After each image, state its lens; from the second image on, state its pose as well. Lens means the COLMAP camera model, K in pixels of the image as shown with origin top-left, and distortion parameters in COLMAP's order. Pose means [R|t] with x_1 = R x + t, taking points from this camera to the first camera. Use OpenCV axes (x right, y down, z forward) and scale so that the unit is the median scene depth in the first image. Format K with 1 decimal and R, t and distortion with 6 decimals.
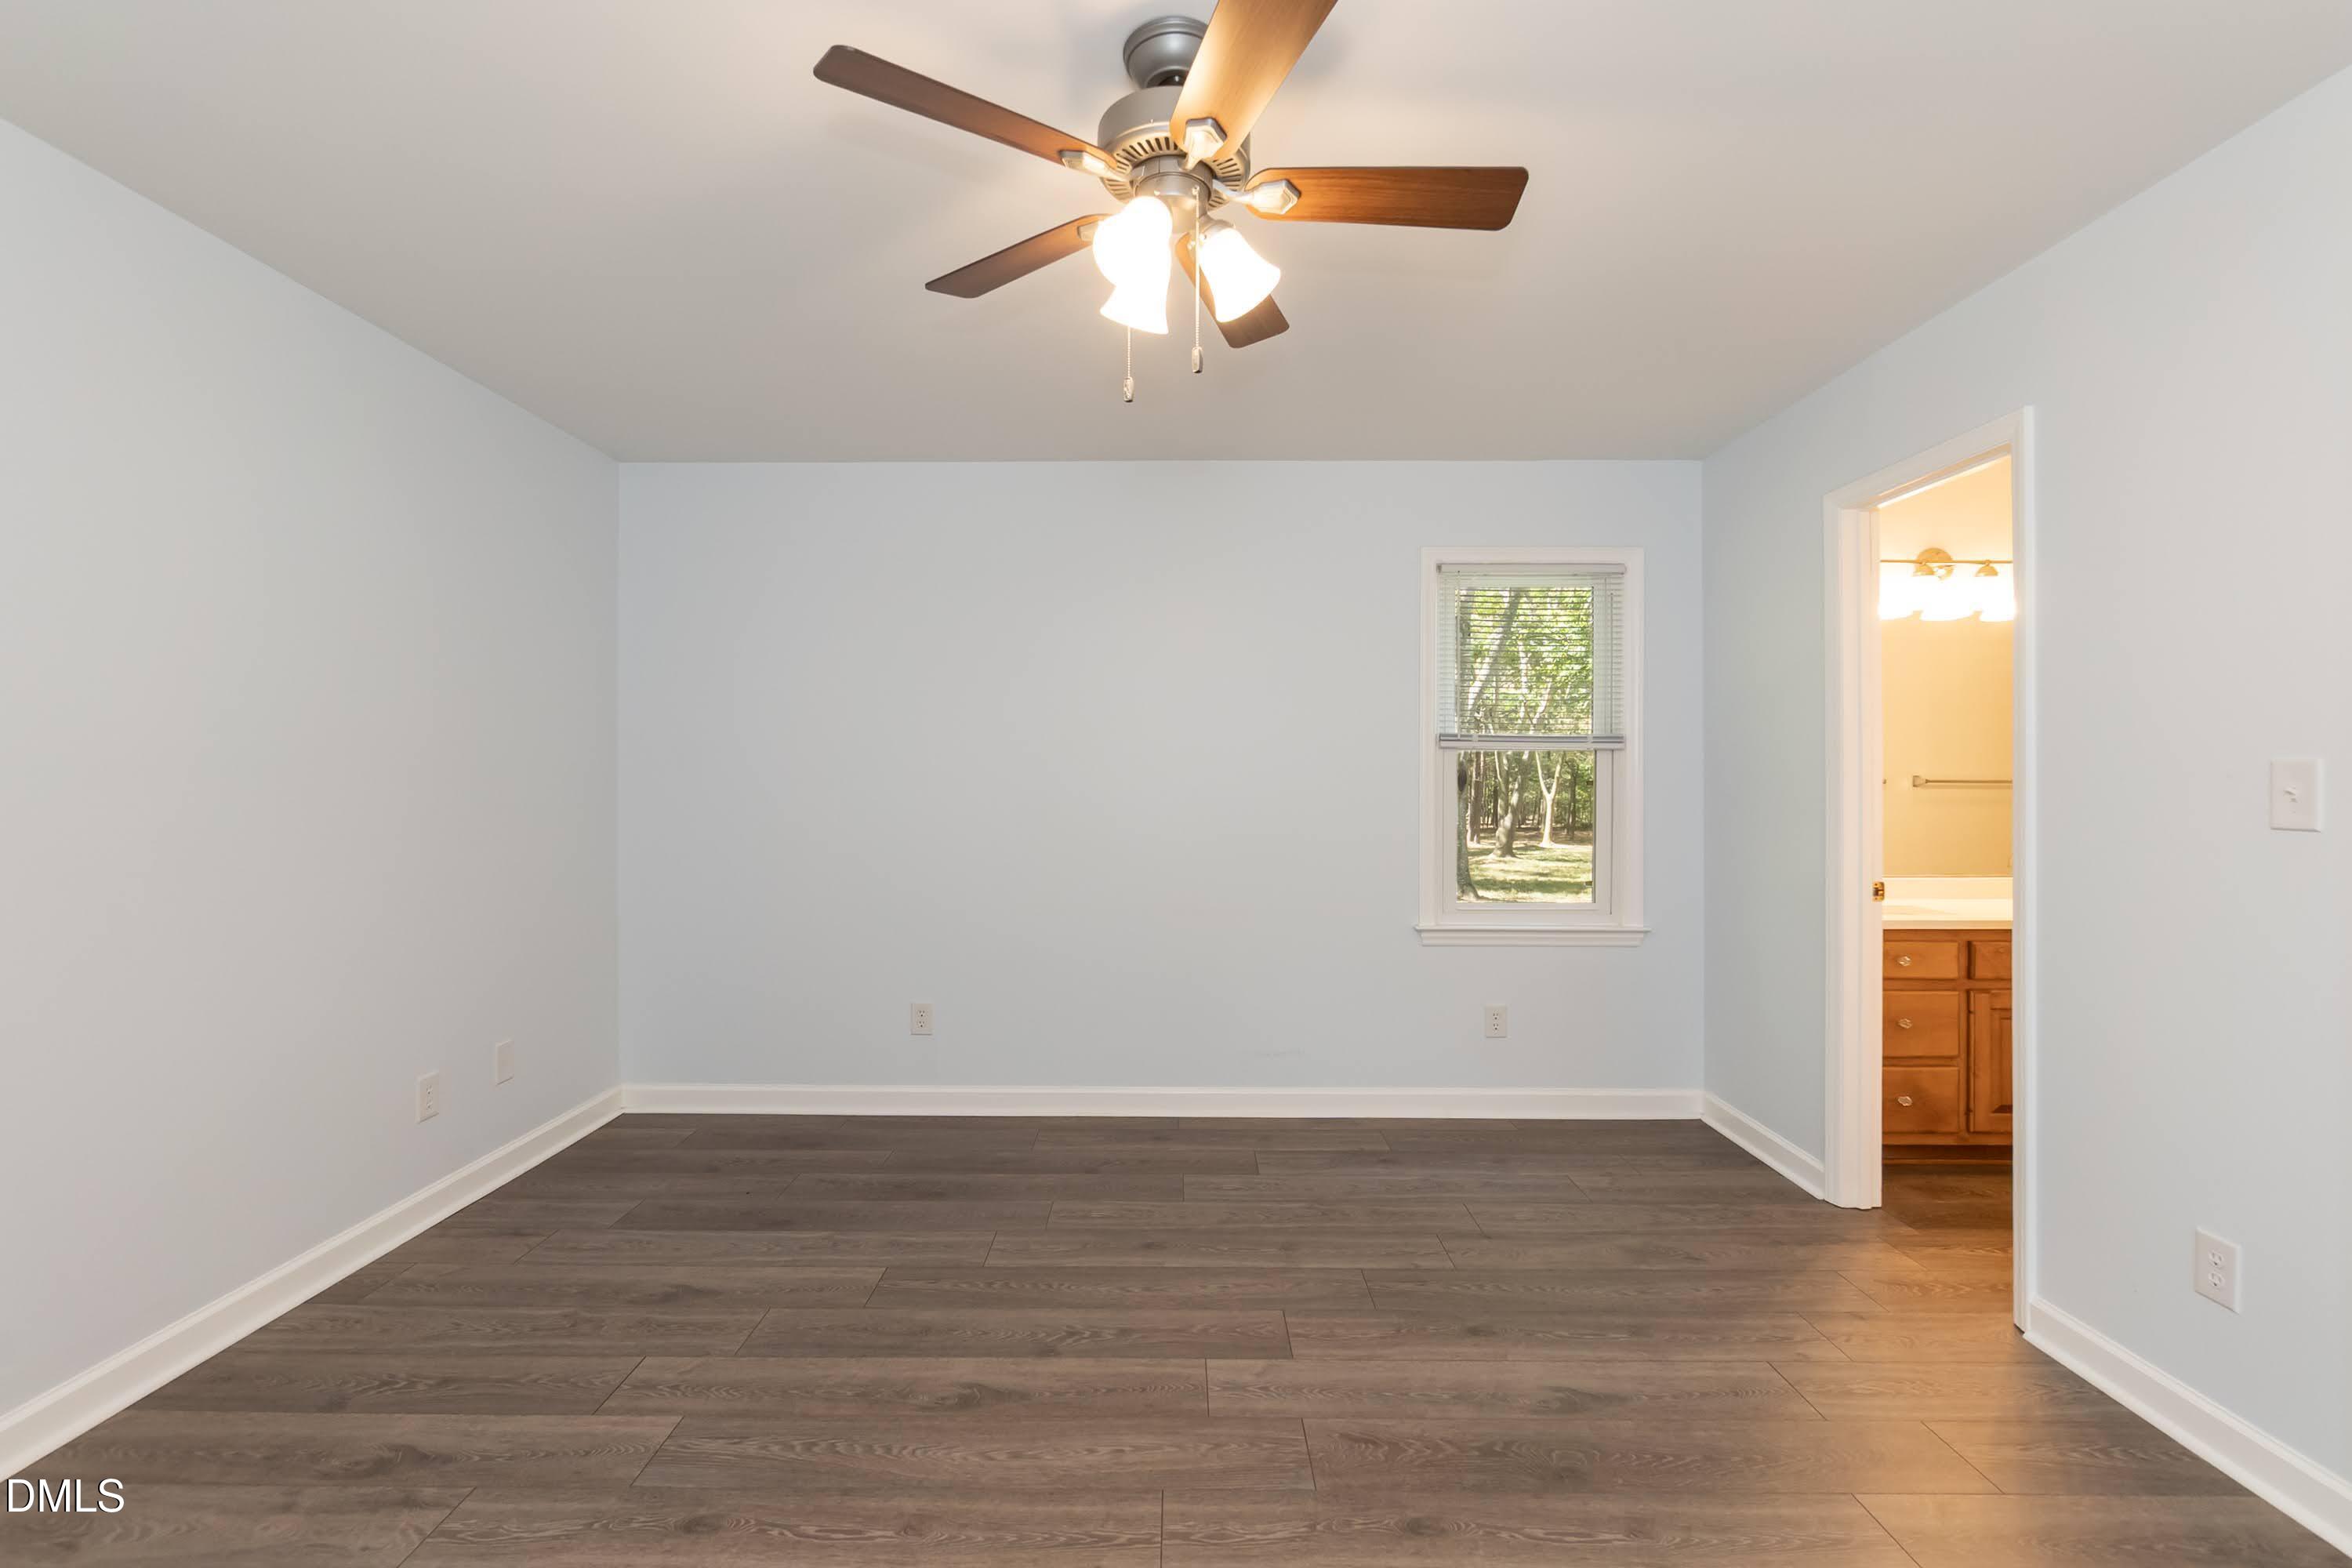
lens RADIAL K [[1026.1, 0, 1177.0], [0, 1026.1, 776.5], [0, 0, 1]] dist [-0.000783, -0.000332]
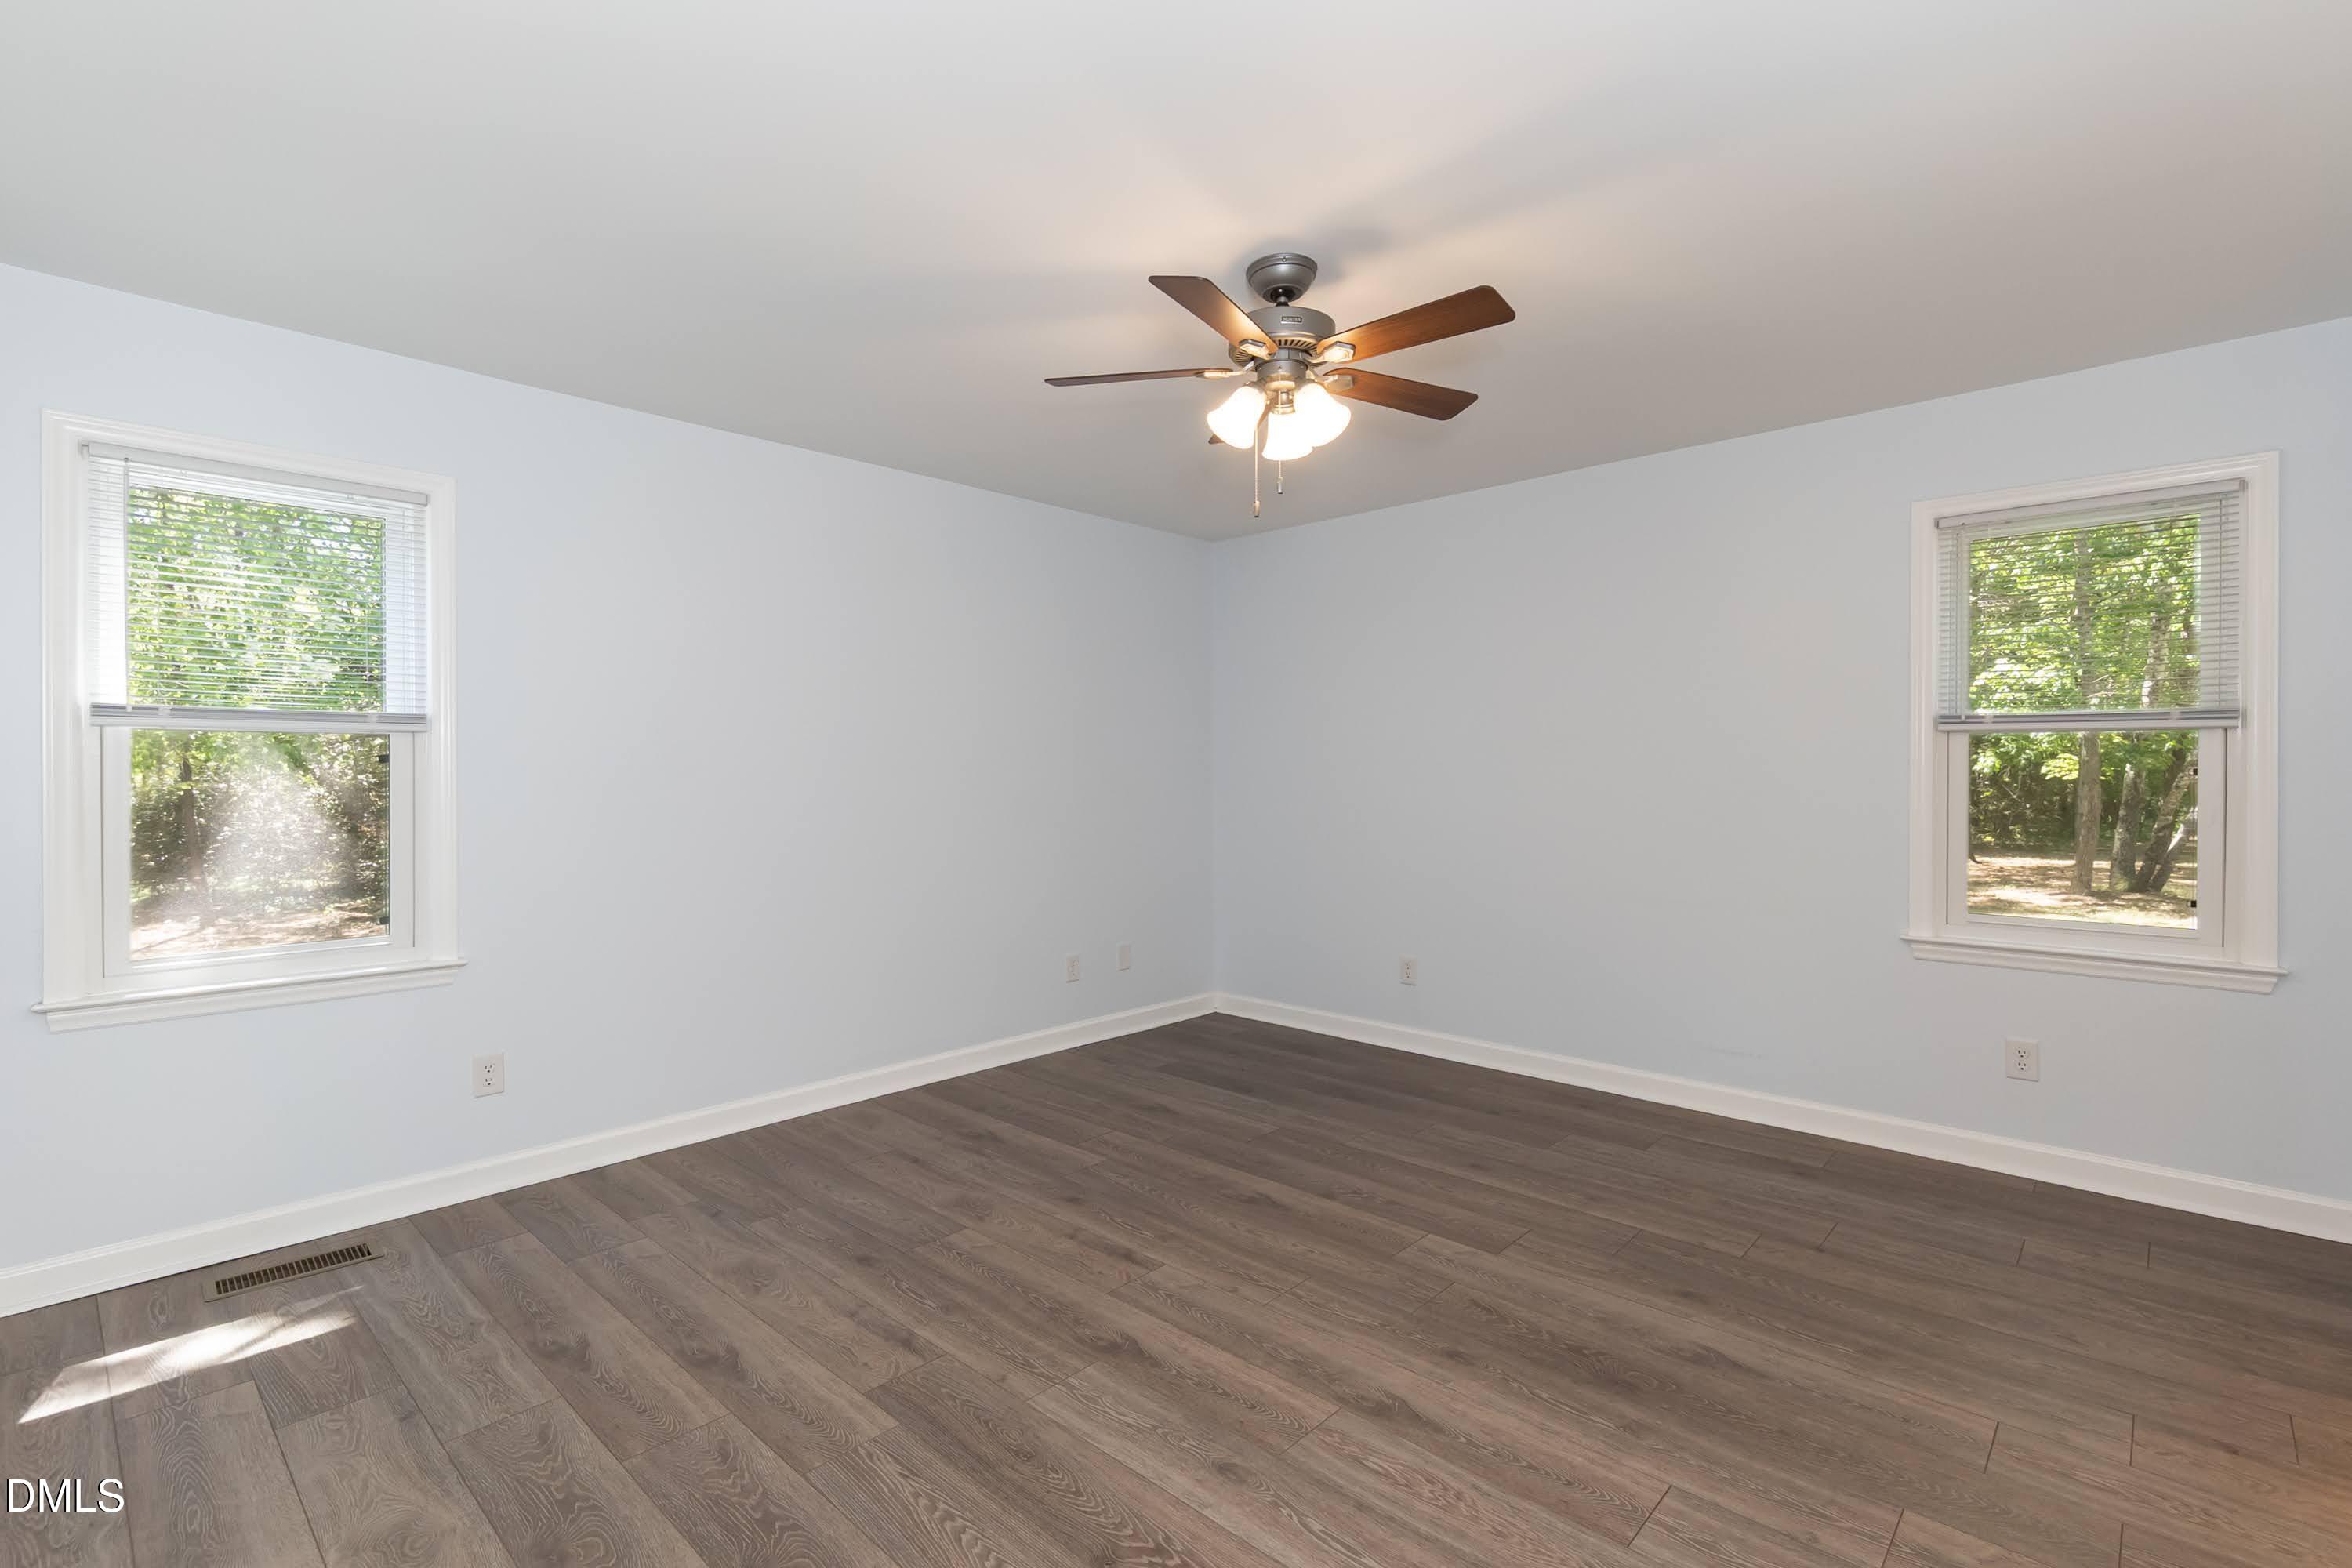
lens RADIAL K [[1040.0, 0, 1176.0], [0, 1040.0, 784.0], [0, 0, 1]] dist [0.015631, -0.000088]
pose [[0.743033, 0.002247, -0.669251, 0.553116], [0.008290, 0.999887, 0.012561, -0.001581], [0.669203, -0.014882, 0.742930, -0.128387]]
